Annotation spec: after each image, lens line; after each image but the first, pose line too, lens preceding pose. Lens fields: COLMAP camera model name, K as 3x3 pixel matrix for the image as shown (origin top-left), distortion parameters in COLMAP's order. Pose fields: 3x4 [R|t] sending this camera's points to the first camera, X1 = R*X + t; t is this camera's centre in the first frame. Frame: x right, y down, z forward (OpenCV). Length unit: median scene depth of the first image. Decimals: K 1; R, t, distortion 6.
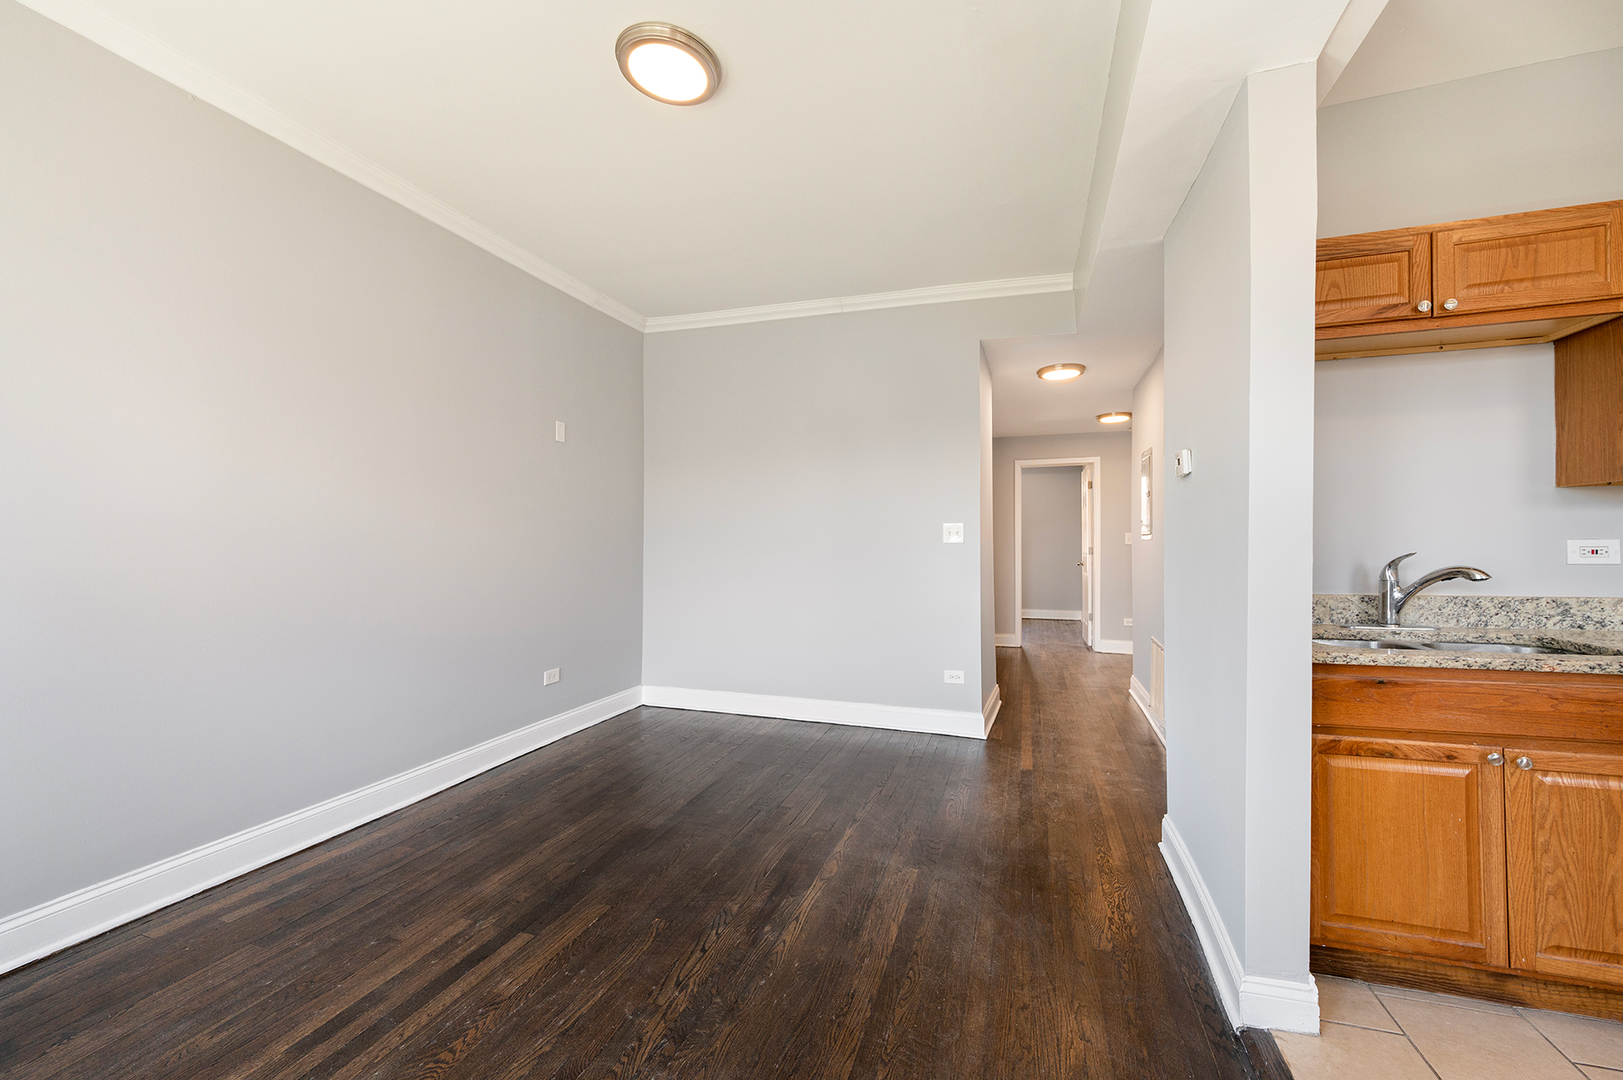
lens RADIAL K [[644.9, 0, 811.5], [0, 644.9, 540.0], [0, 0, 1]] dist [0.002261, 0.000406]
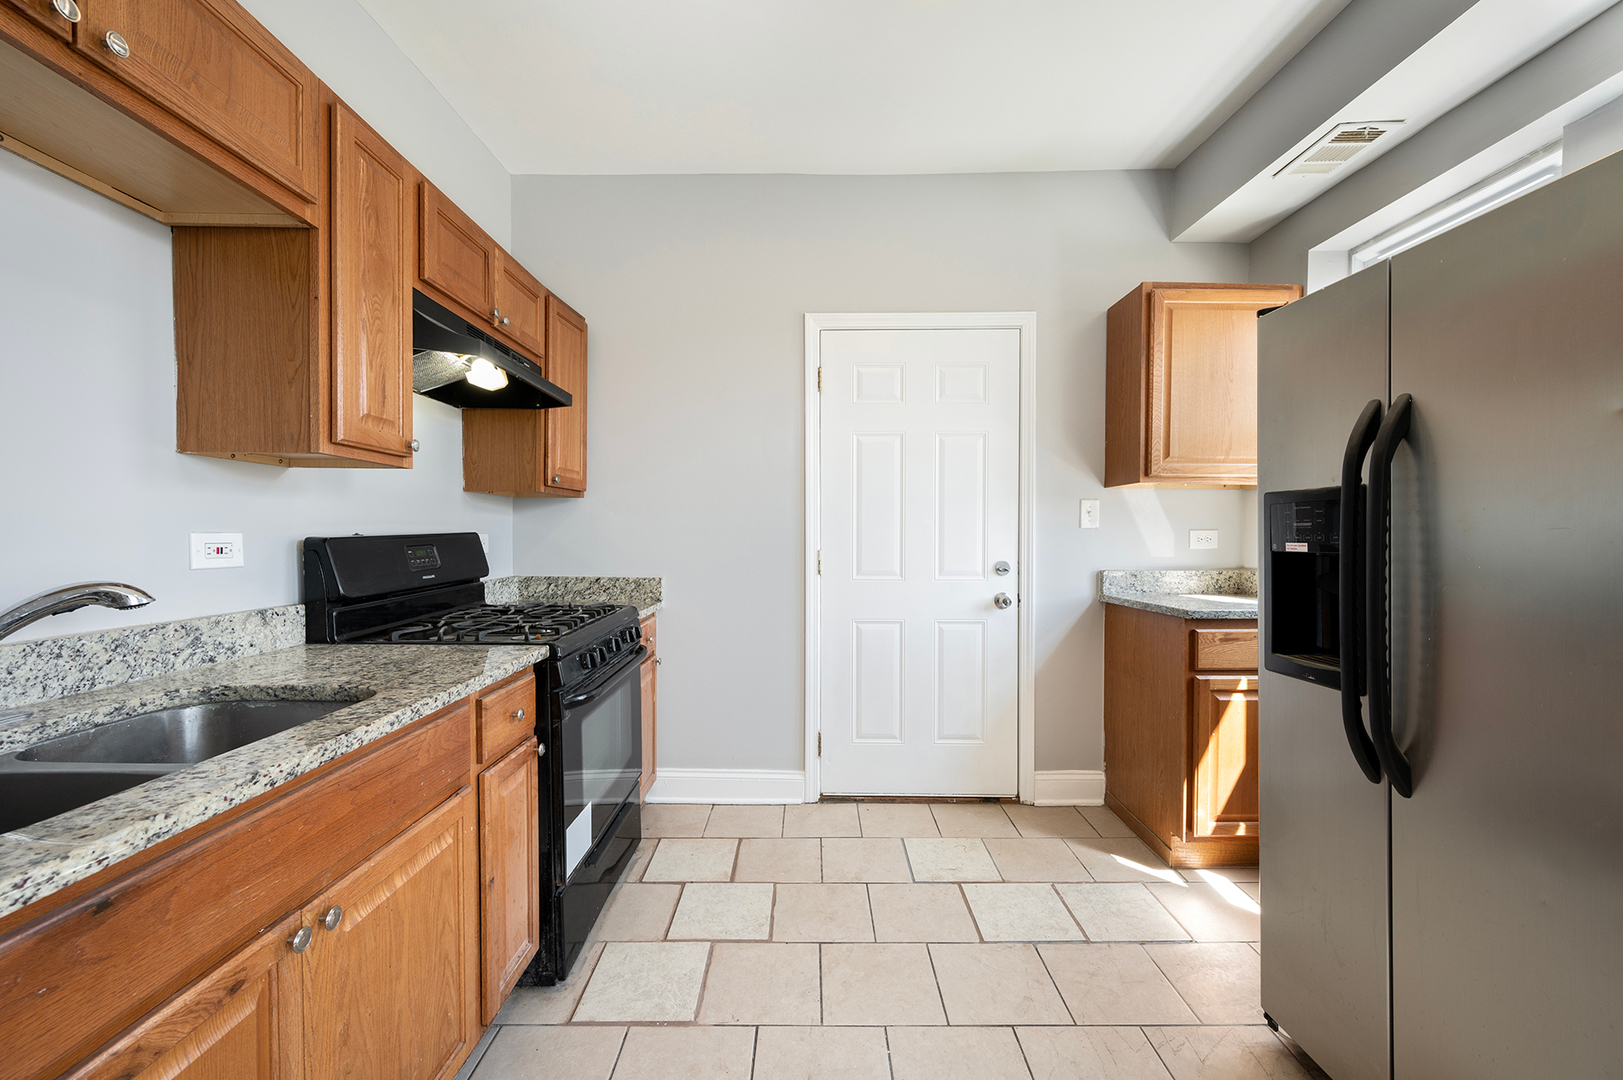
lens RADIAL K [[649.0, 0, 815.7], [0, 649.0, 546.6], [0, 0, 1]] dist [0.001995, 0.000158]
pose [[-0.314032, -0.009641, 0.949363, 0.327416], [-0.005875, 0.999949, 0.008212, 0.004479], [-0.949394, -0.002999, -0.314073, 0.604222]]
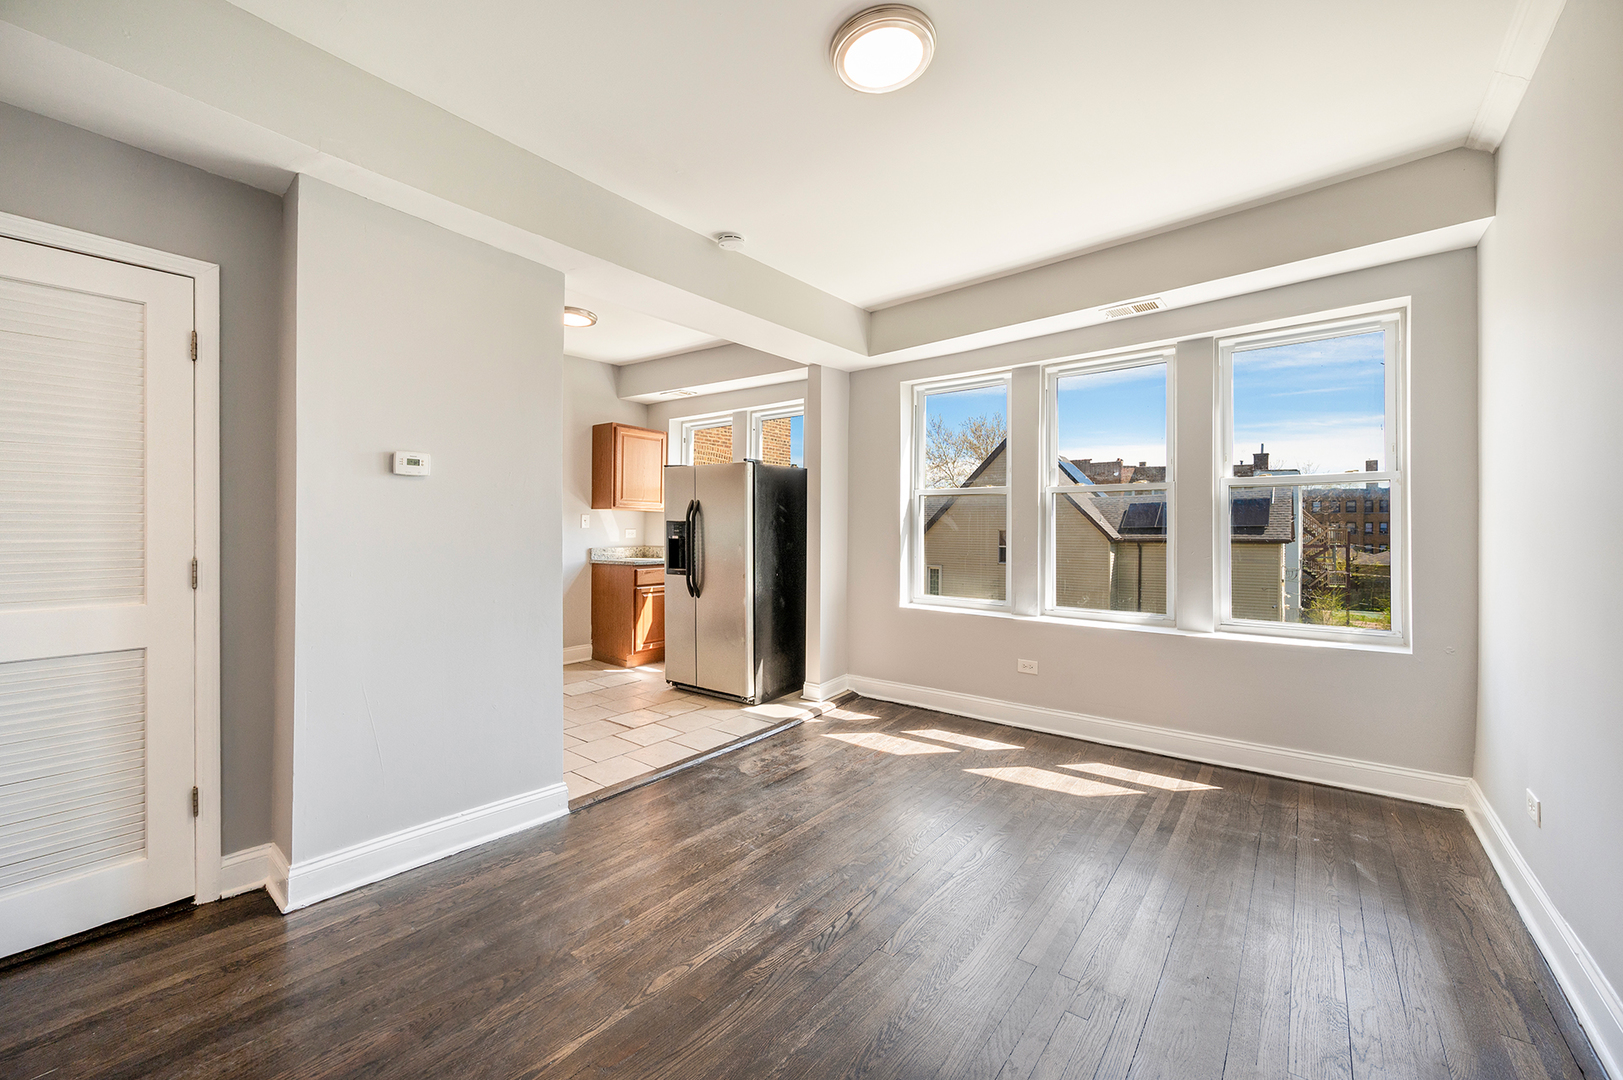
lens RADIAL K [[644.9, 0, 811.5], [0, 644.9, 540.0], [0, 0, 1]] dist [0.002261, 0.000406]
pose [[-0.942038, -0.010379, 0.335345, -0.449677], [-0.007508, 0.999923, 0.009856, -0.009311], [-0.335422, 0.006767, -0.942044, 1.973266]]
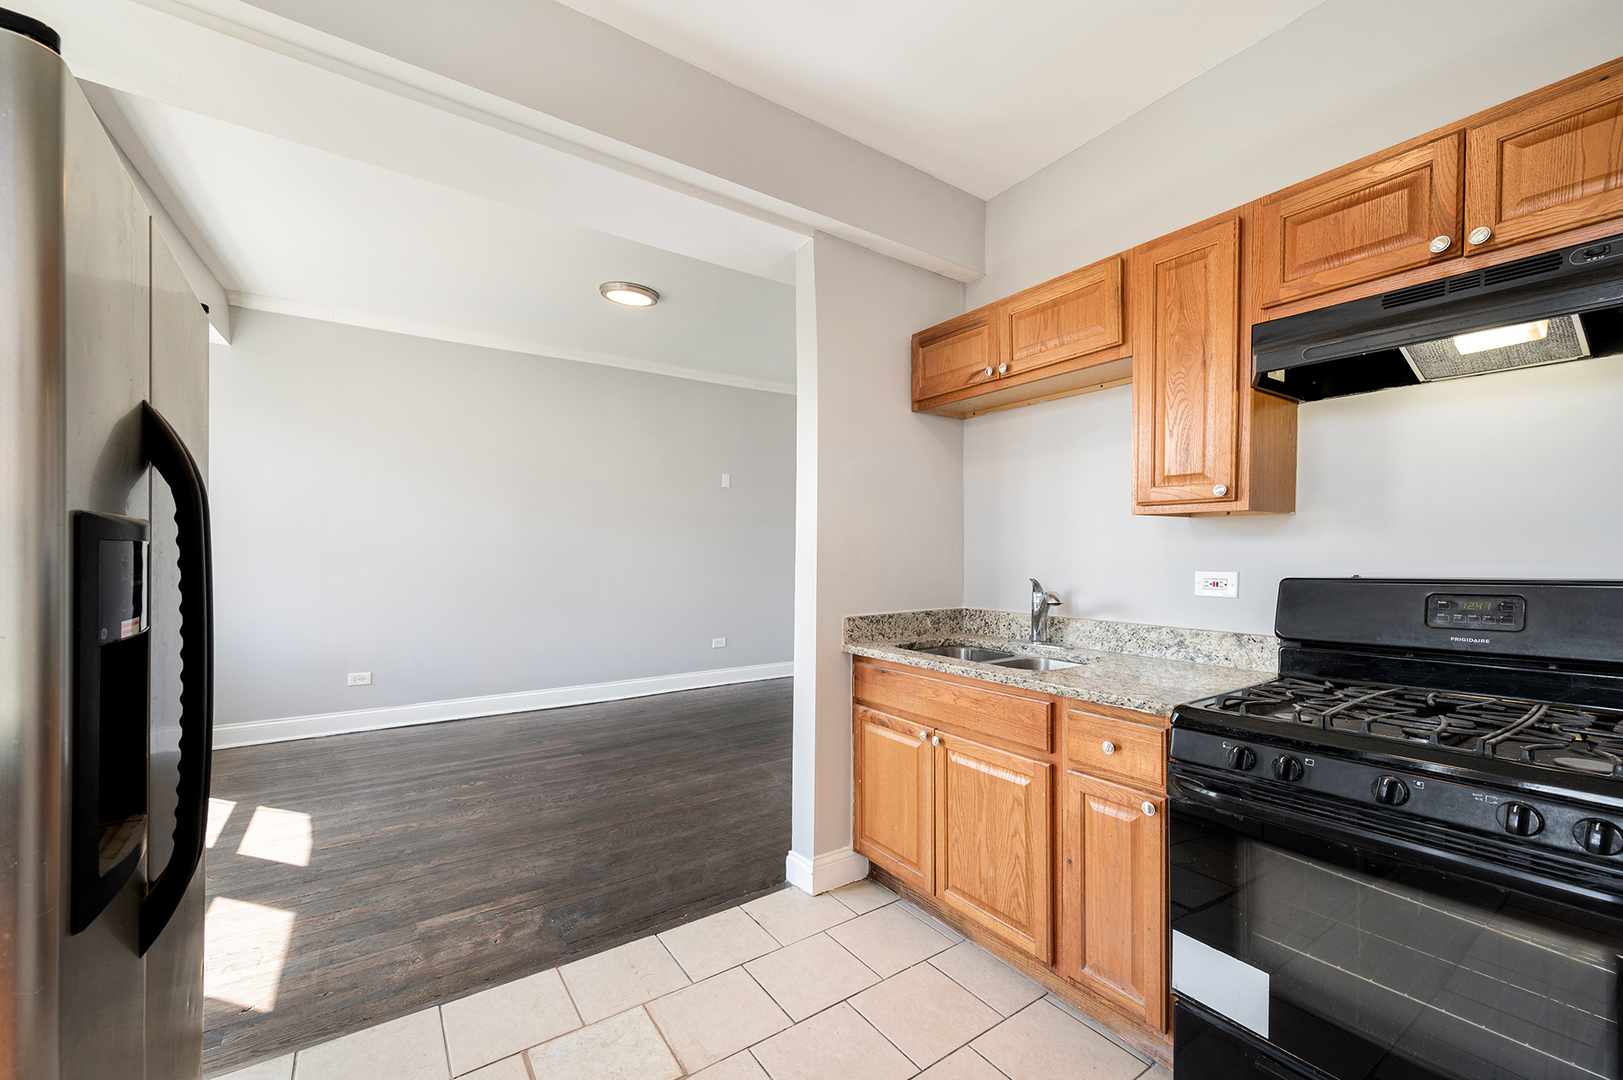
lens RADIAL K [[644.9, 0, 812.2], [0, 644.9, 561.6], [0, 0, 1]] dist [0.002060, 0.000421]
pose [[0.794725, 0.017933, -0.606704, 1.316811], [-0.001750, 0.999627, 0.027254, -0.040853], [0.606967, -0.020598, 0.794460, -0.137460]]
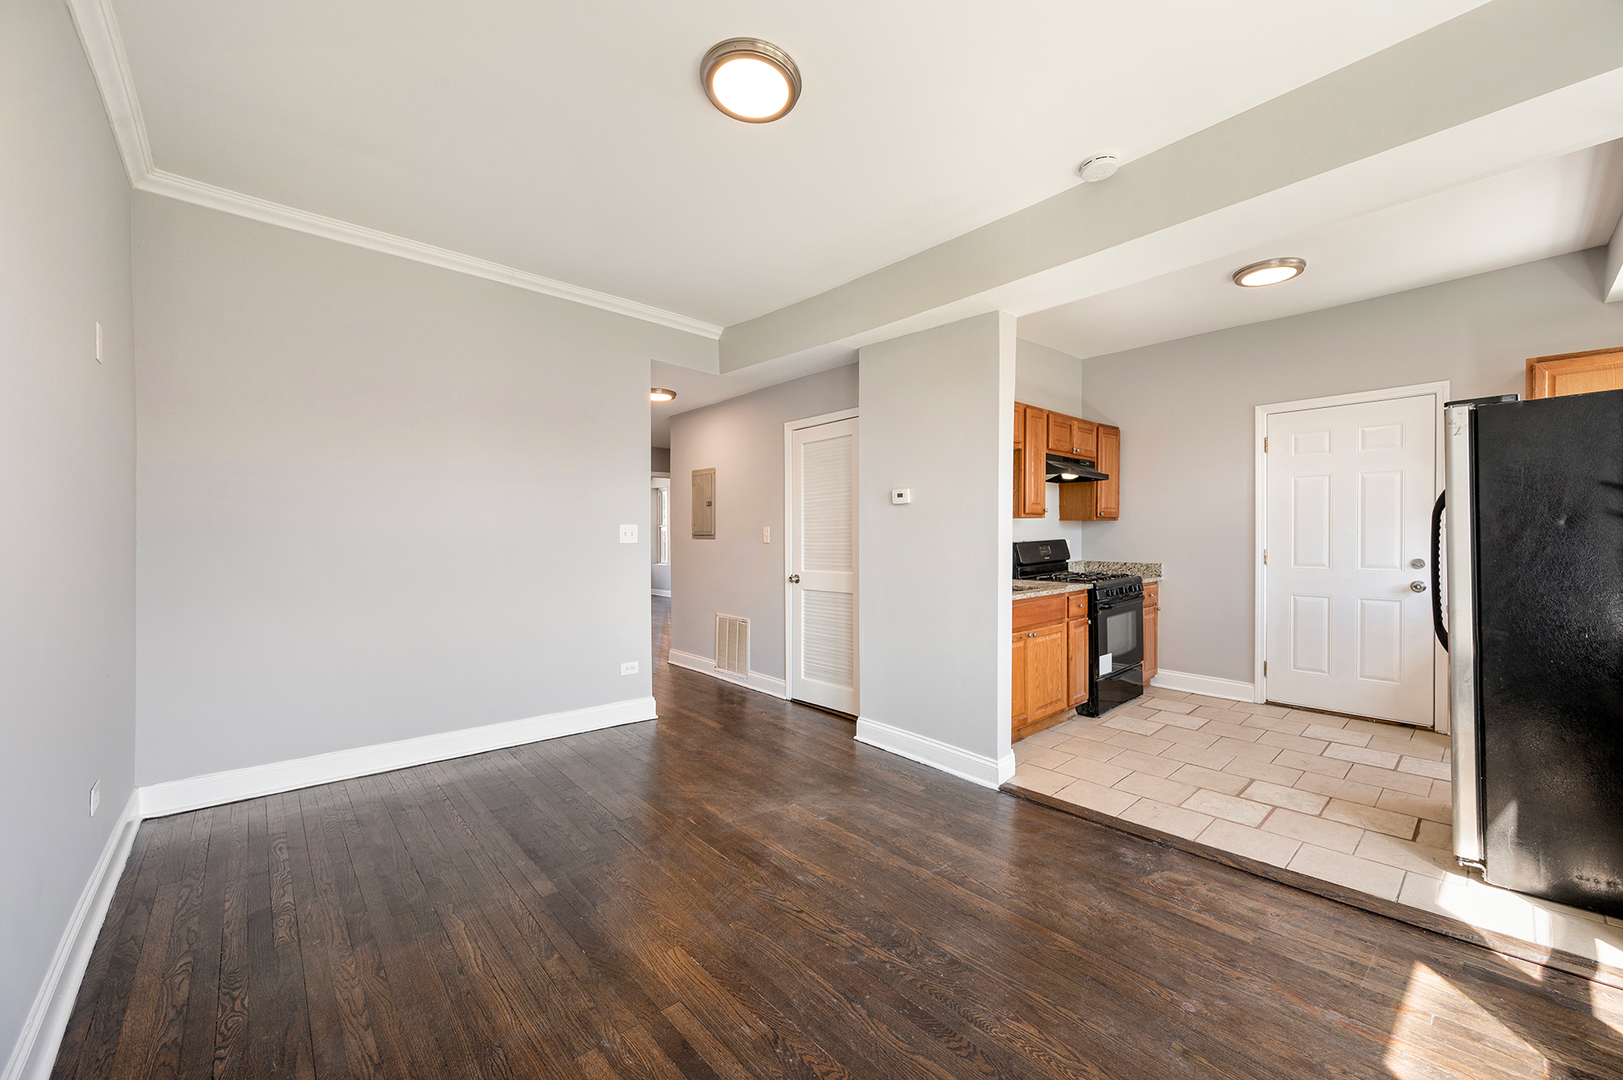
lens RADIAL K [[636.7, 0, 812.5], [0, 636.7, 545.8], [0, 0, 1]] dist [-0.002058, -0.000437]
pose [[0.500989, -0.010940, 0.865385, -1.065447], [-0.003747, 0.999883, 0.014809, -0.016144], [-0.865446, -0.010662, 0.500889, 0.418164]]
